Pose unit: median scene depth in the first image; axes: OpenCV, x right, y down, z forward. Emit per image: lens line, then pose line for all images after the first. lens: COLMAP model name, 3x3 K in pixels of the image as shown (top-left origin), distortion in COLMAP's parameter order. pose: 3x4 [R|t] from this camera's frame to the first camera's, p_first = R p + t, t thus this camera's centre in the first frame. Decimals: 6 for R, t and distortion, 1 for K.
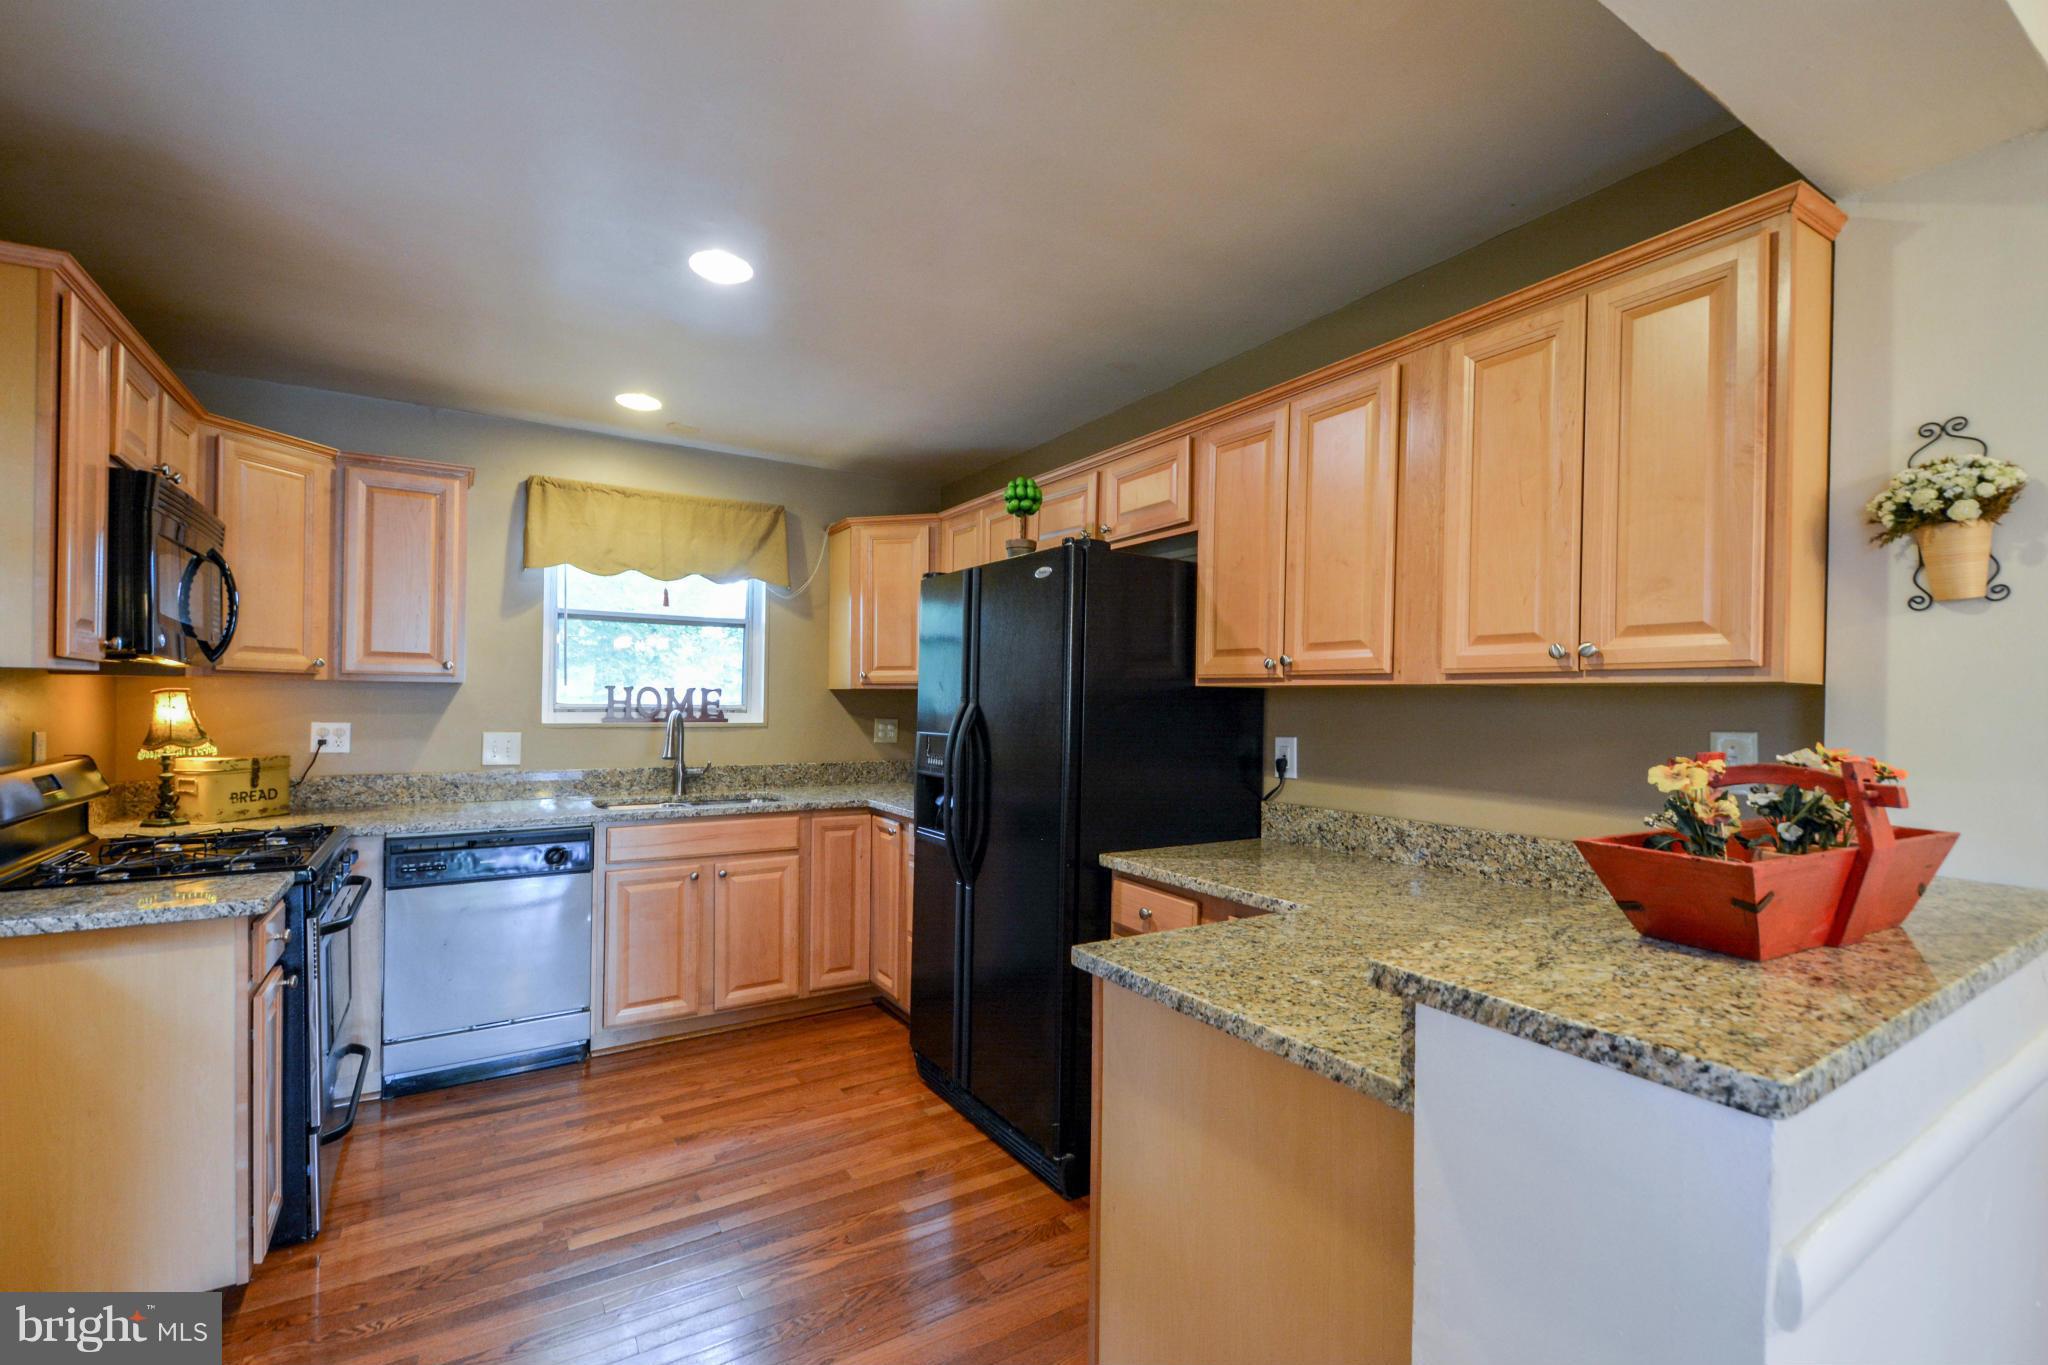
lens RADIAL K [[892.0, 0, 1026.7], [0, 892.0, 695.6], [0, 0, 1]] dist [0.025004, -0.008585]
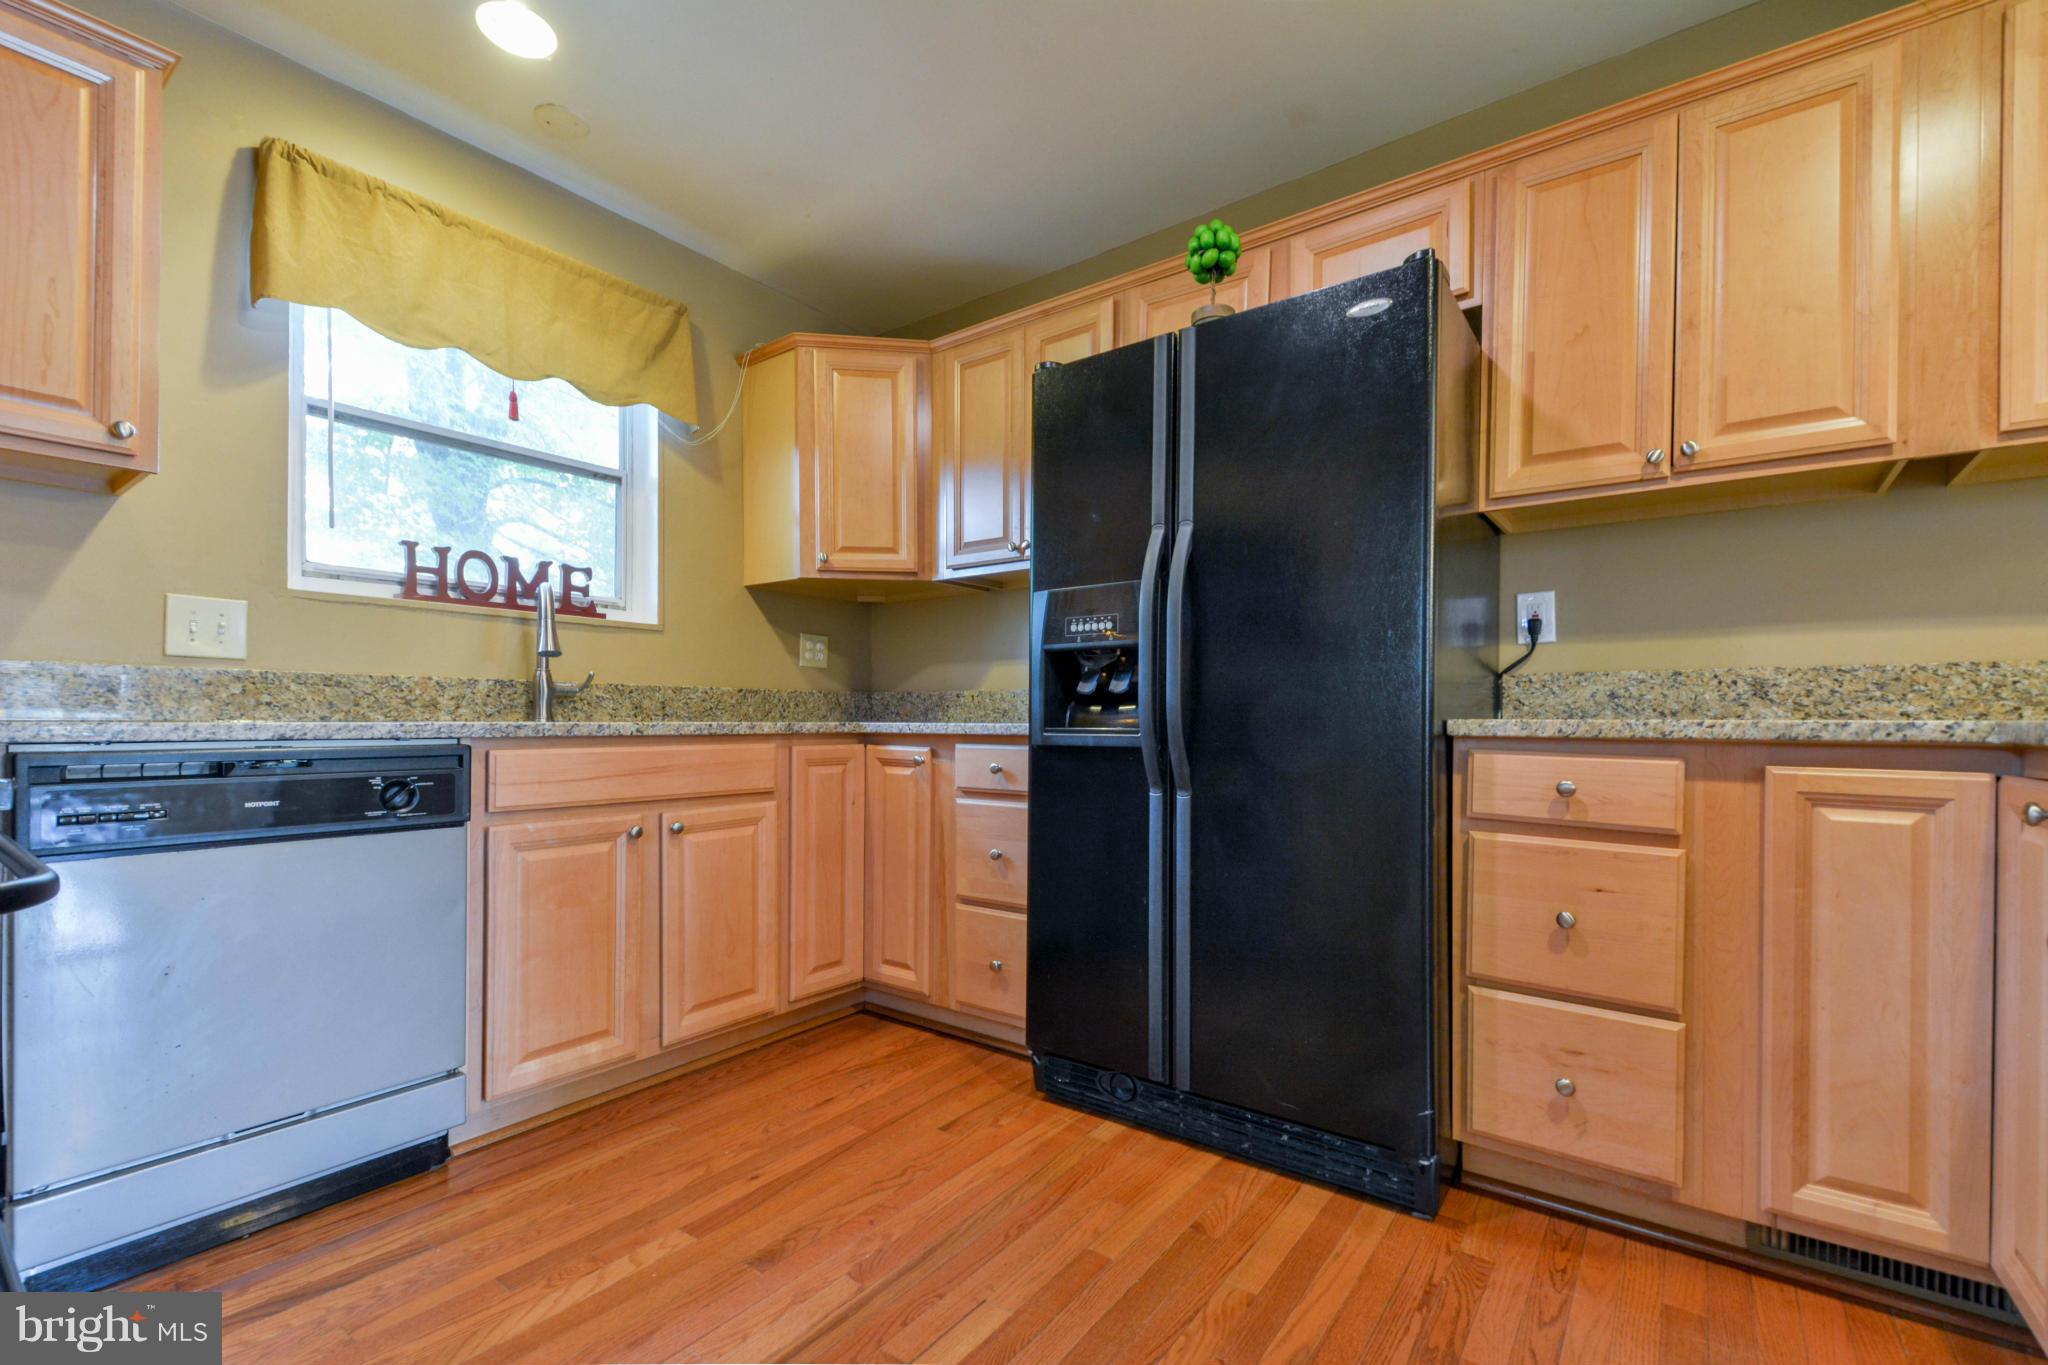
lens RADIAL K [[892.0, 0, 1032.8], [0, 892.0, 715.0], [0, 0, 1]] dist [0.025004, -0.008585]
pose [[0.932269, -0.007129, 0.361695, -0.355271], [0.006103, 0.999973, 0.003978, 0.126405], [-0.361713, -0.001501, 0.932288, 0.345693]]
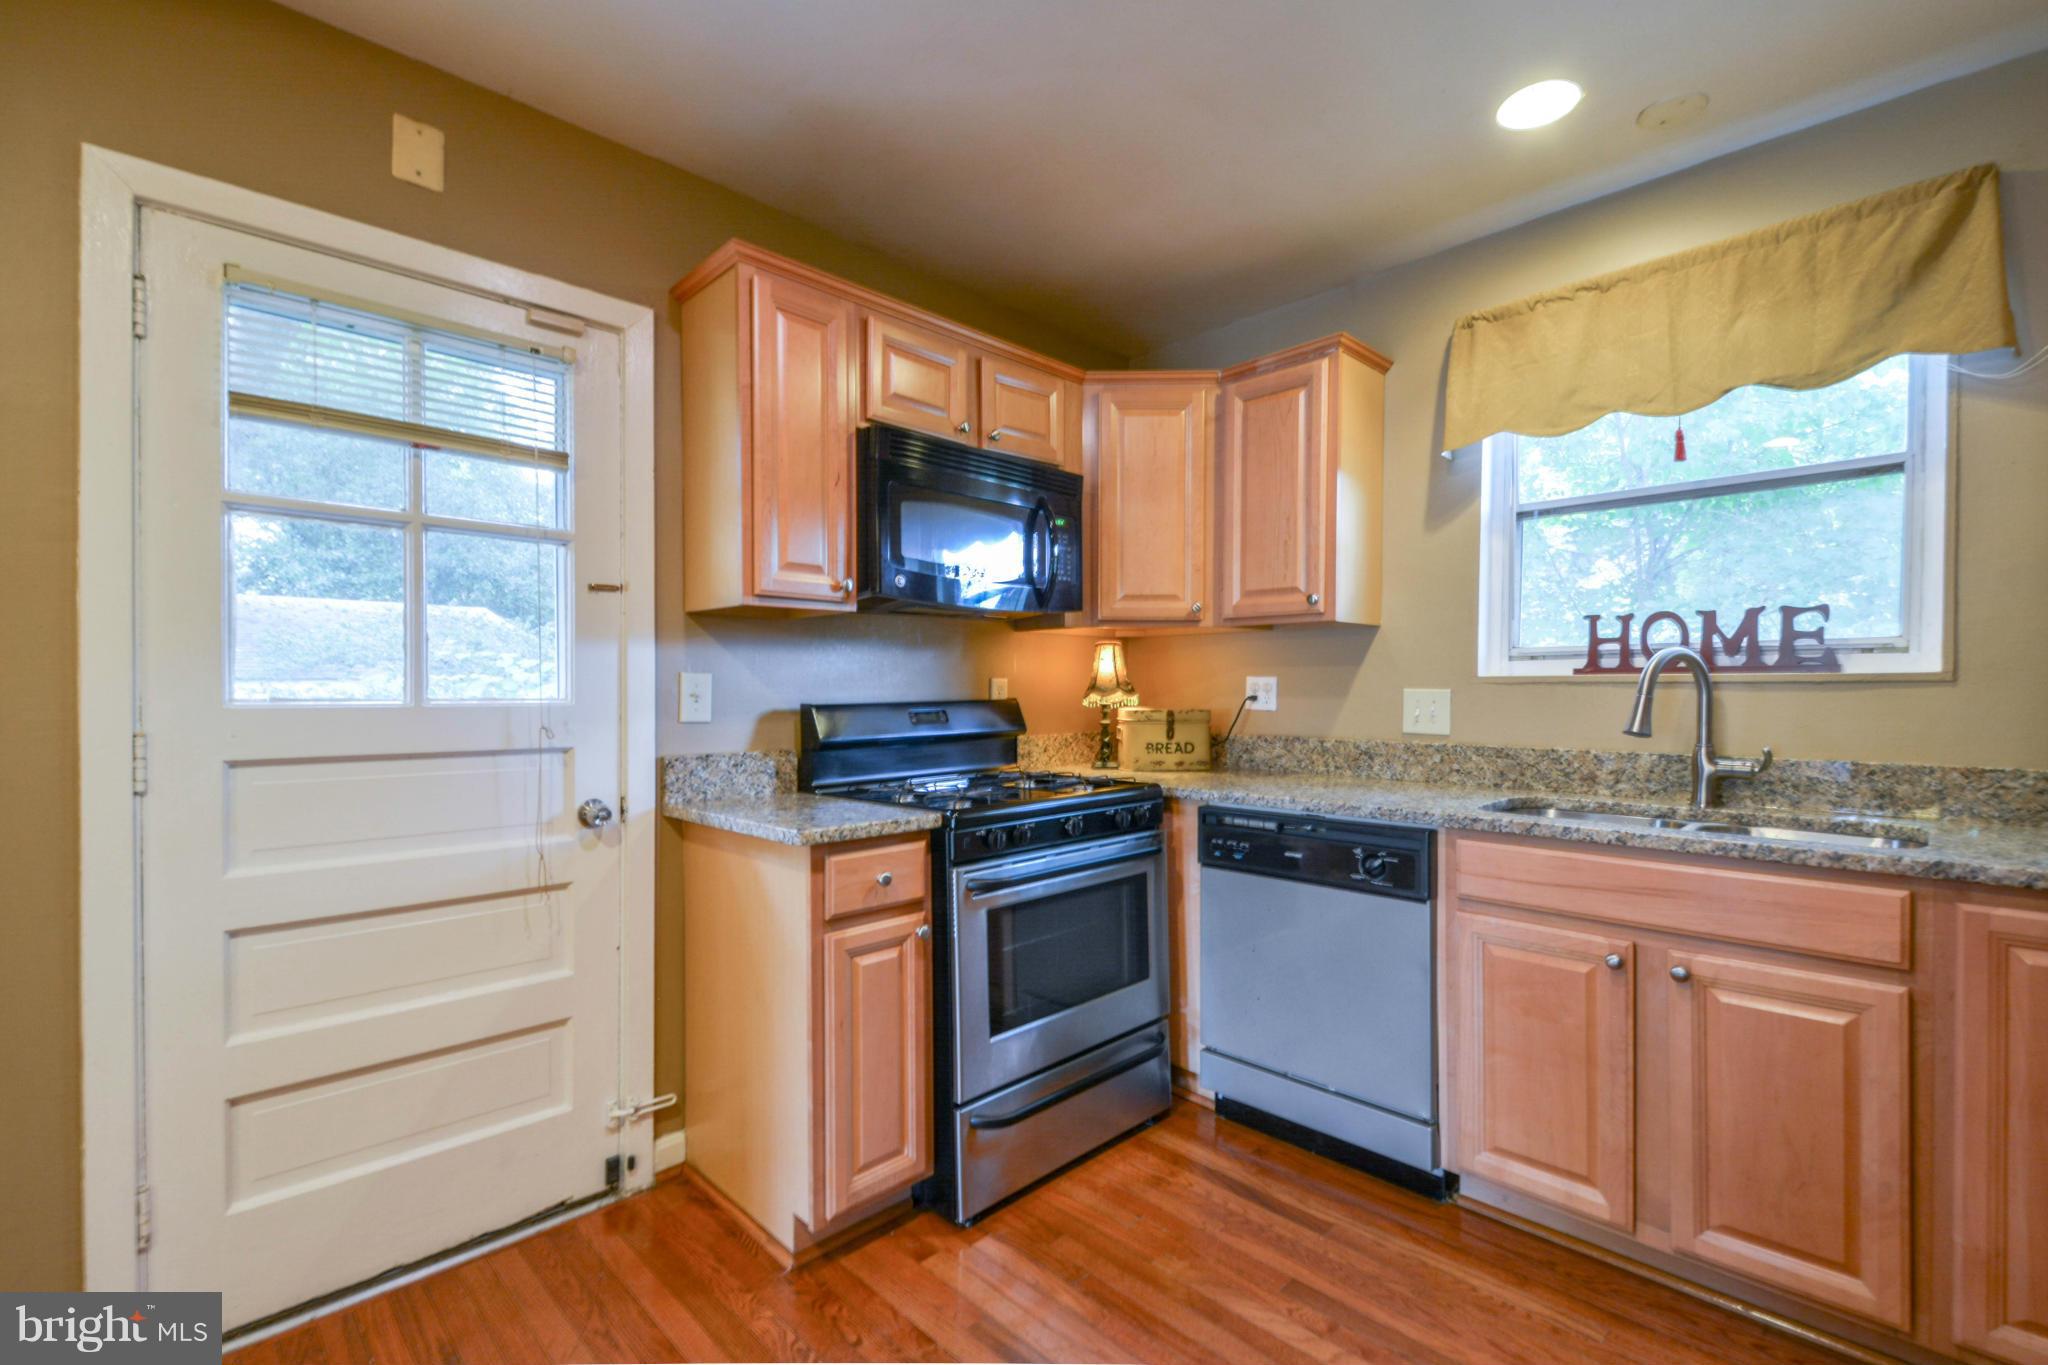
lens RADIAL K [[892.0, 0, 1033.4], [0, 892.0, 695.7], [0, 0, 1]] dist [0.025004, -0.008585]
pose [[0.210019, -0.004423, -0.977687, 0.066953], [0.009647, 0.999950, -0.002452, 0.050339], [0.977650, -0.008917, 0.210051, 0.596430]]
